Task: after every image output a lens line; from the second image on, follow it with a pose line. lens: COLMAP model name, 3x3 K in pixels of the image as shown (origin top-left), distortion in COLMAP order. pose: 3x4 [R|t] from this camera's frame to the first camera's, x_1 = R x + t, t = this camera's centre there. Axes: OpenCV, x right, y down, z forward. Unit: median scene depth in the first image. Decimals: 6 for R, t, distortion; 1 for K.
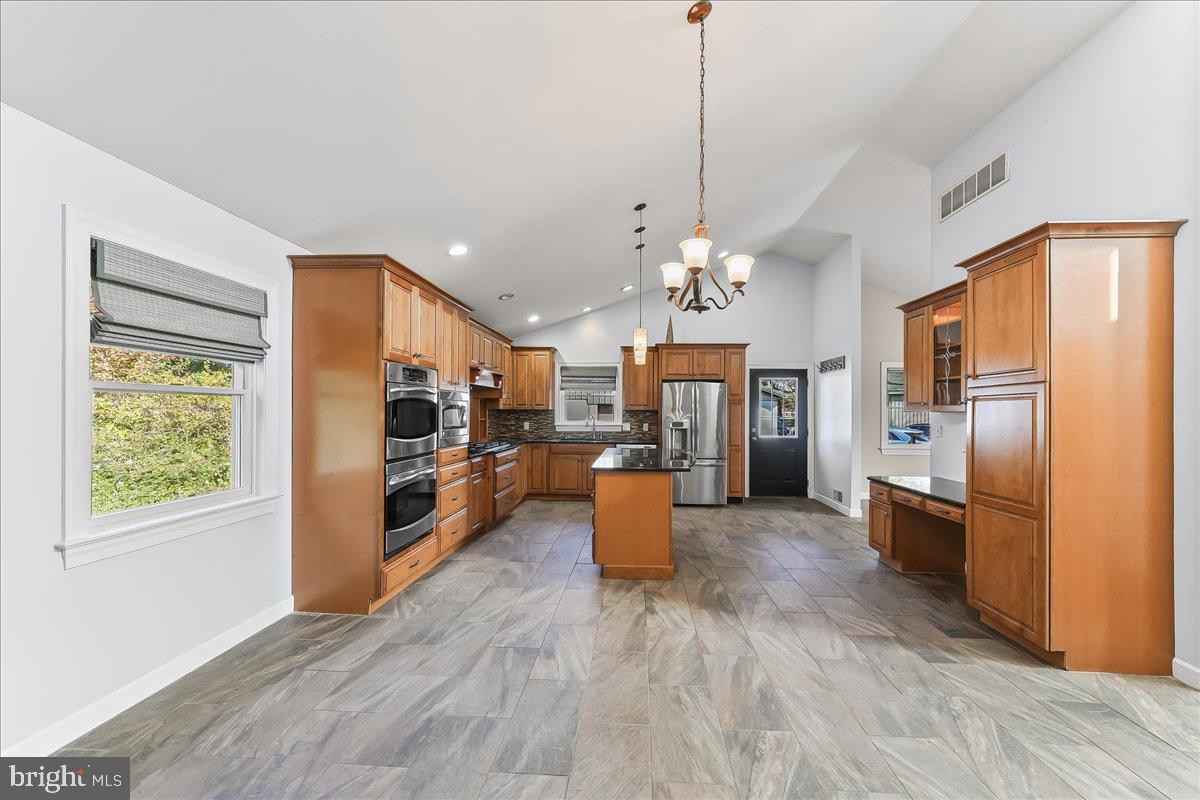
lens RADIAL K [[457.4, 0, 618.4], [0, 457.4, 408.7], [0, 0, 1]] dist [-0.012348, 0.000252]
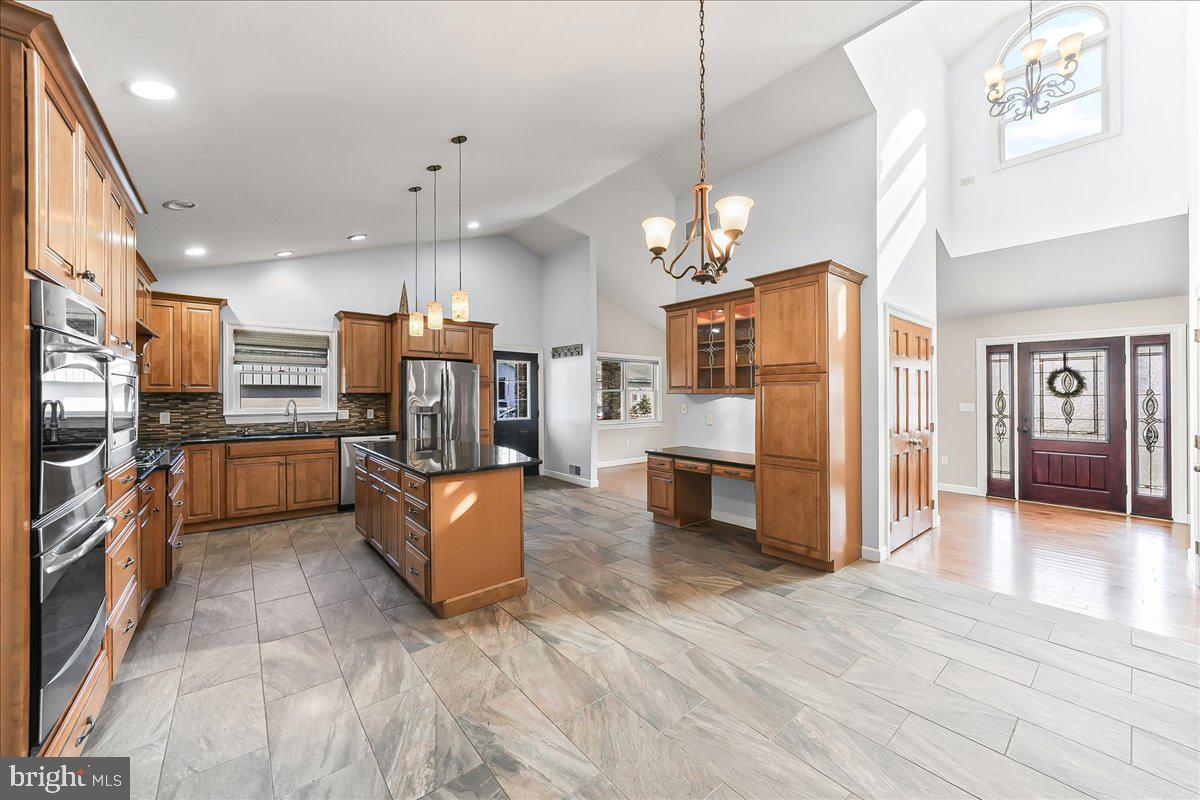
lens RADIAL K [[438.9, 0, 601.5], [0, 438.9, 392.8], [0, 0, 1]] dist [-0.010933, 0.001053]
pose [[0.740435, -0.002855, 0.672122, -0.309202], [-0.000105, 0.999990, 0.004363, -0.001109], [-0.672128, -0.003301, 0.740428, 0.289553]]
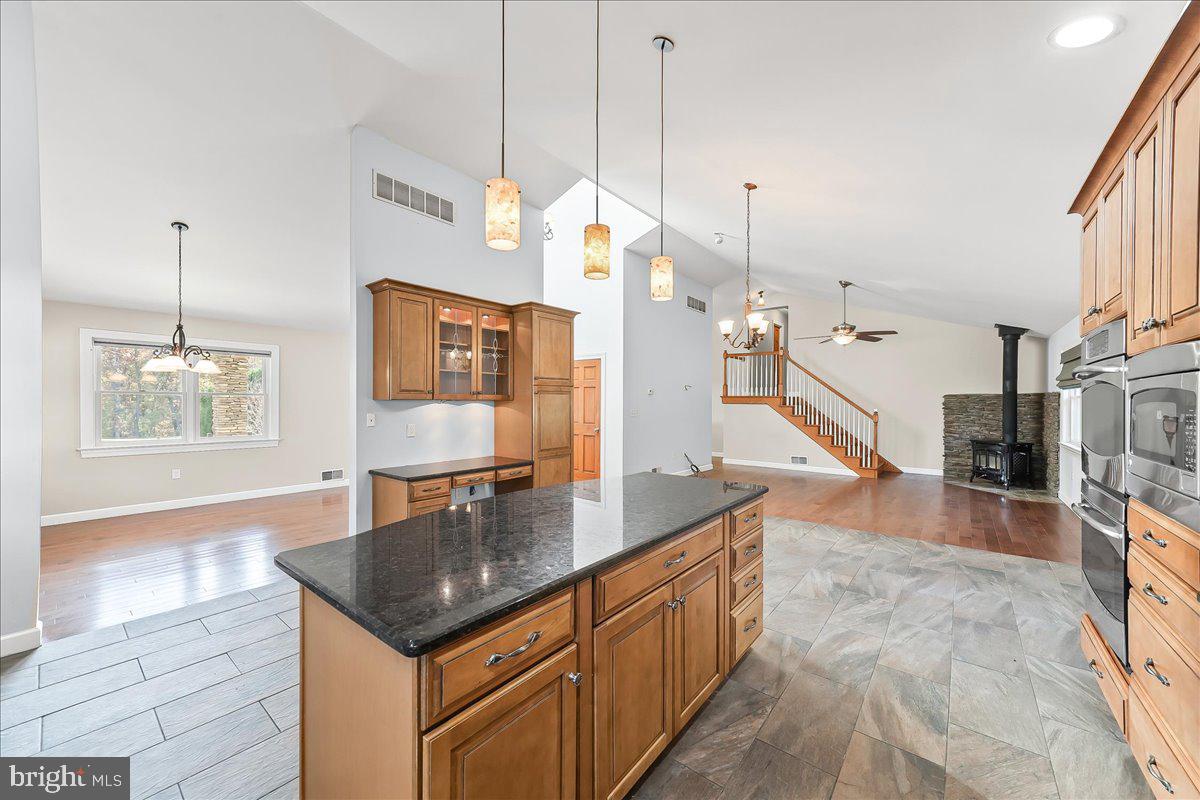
lens RADIAL K [[438.9, 0, 593.0], [0, 438.9, 412.1], [0, 0, 1]] dist [-0.010933, 0.001053]
pose [[-0.789273, -0.023409, 0.613596, -0.234908], [-0.013239, 0.999690, 0.021109, 0.008742], [-0.613899, 0.008537, -0.789338, 1.599687]]
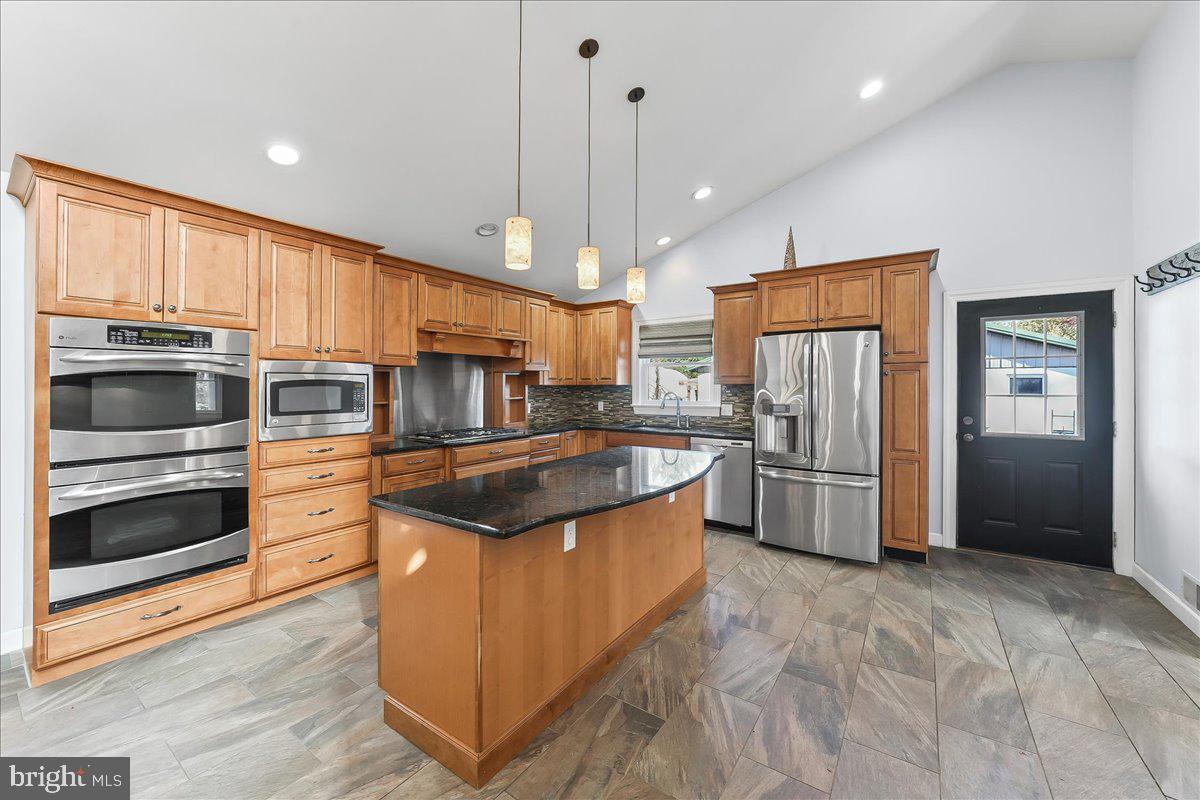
lens RADIAL K [[457.4, 0, 609.5], [0, 457.4, 387.8], [0, 0, 1]] dist [-0.012348, 0.000252]
pose [[0.852835, -0.008035, -0.522118, 0.424431], [0.012135, 0.999917, 0.004433, 0.006078], [0.522039, -0.010117, 0.852862, 0.681487]]
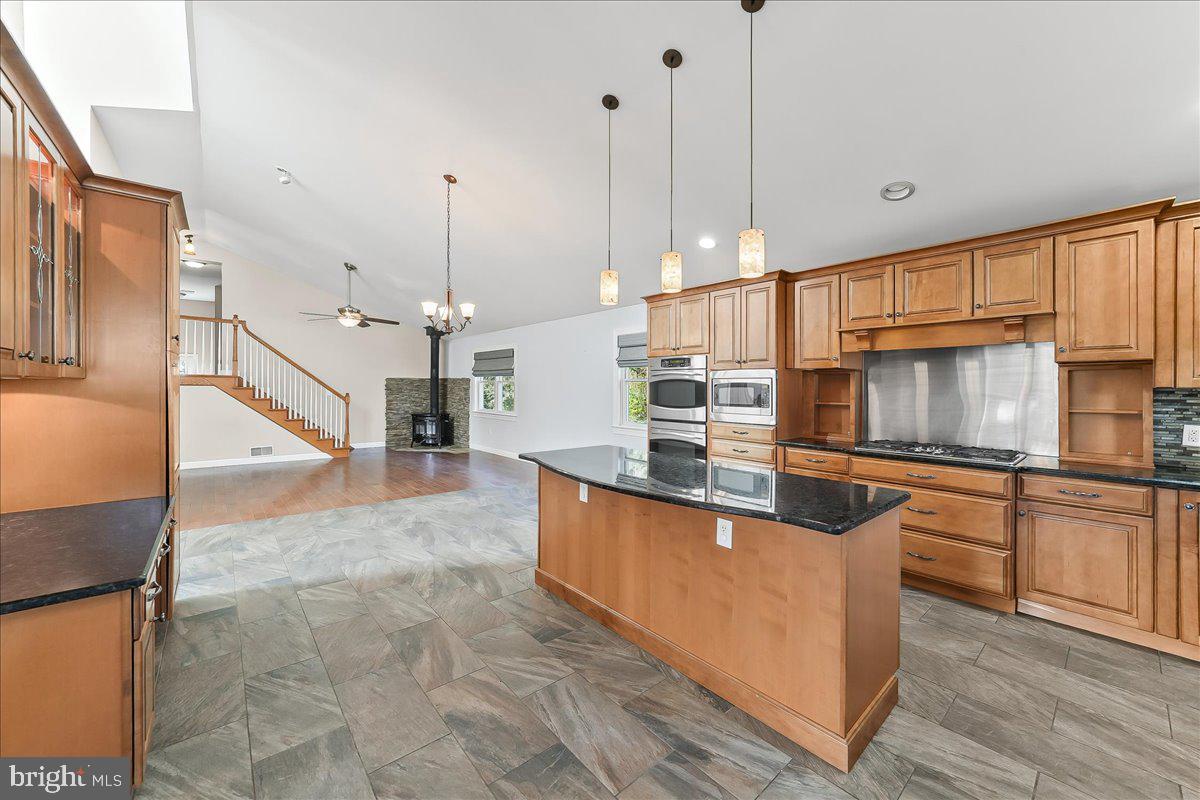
lens RADIAL K [[457.4, 0, 598.7], [0, 457.4, 388.4], [0, 0, 1]] dist [-0.012348, 0.000252]
pose [[-0.732134, -0.012226, -0.681051, 0.593998], [-0.009843, 0.999924, -0.007369, 0.015018], [0.681089, 0.001308, -0.732199, 1.631458]]
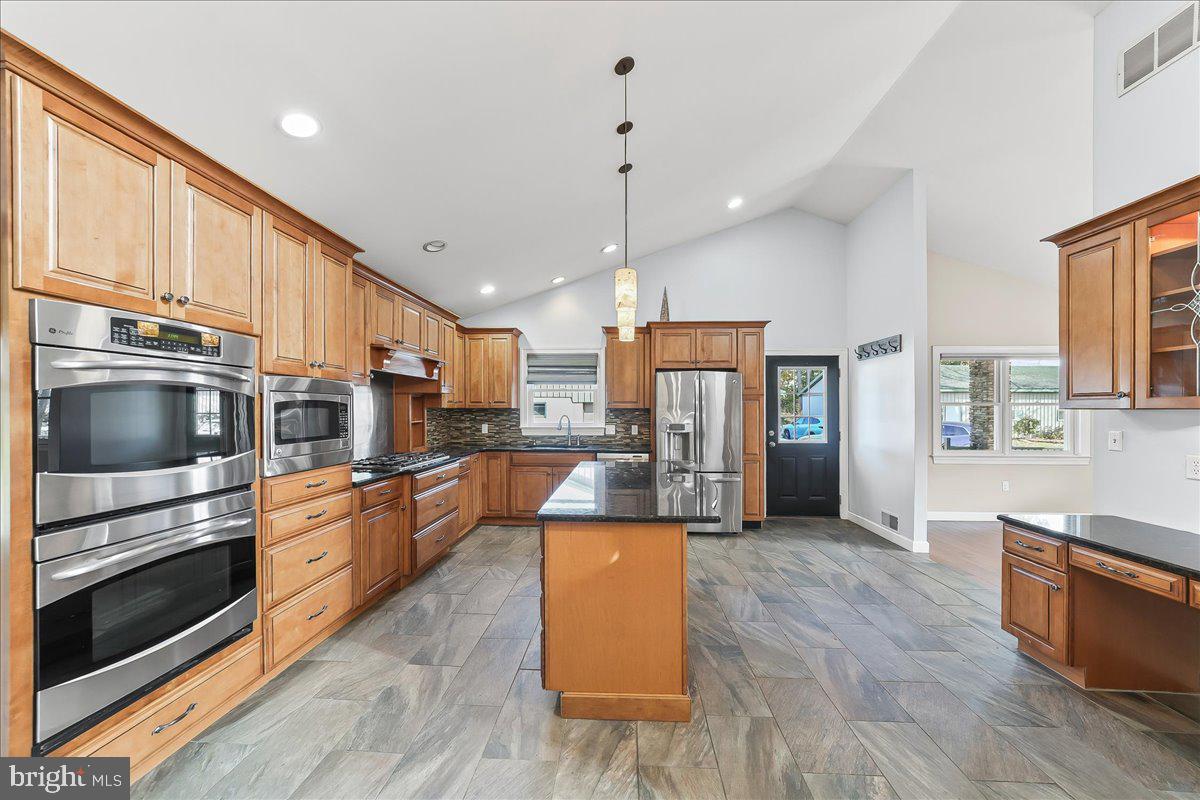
lens RADIAL K [[438.9, 0, 606.3], [0, 438.9, 413.6], [0, 0, 1]] dist [-0.010933, 0.001053]
pose [[0.999987, -0.004777, -0.001976, 0.023592], [0.004804, 0.999890, 0.014031, 0.002165], [0.001909, -0.014040, 0.999900, 0.466531]]
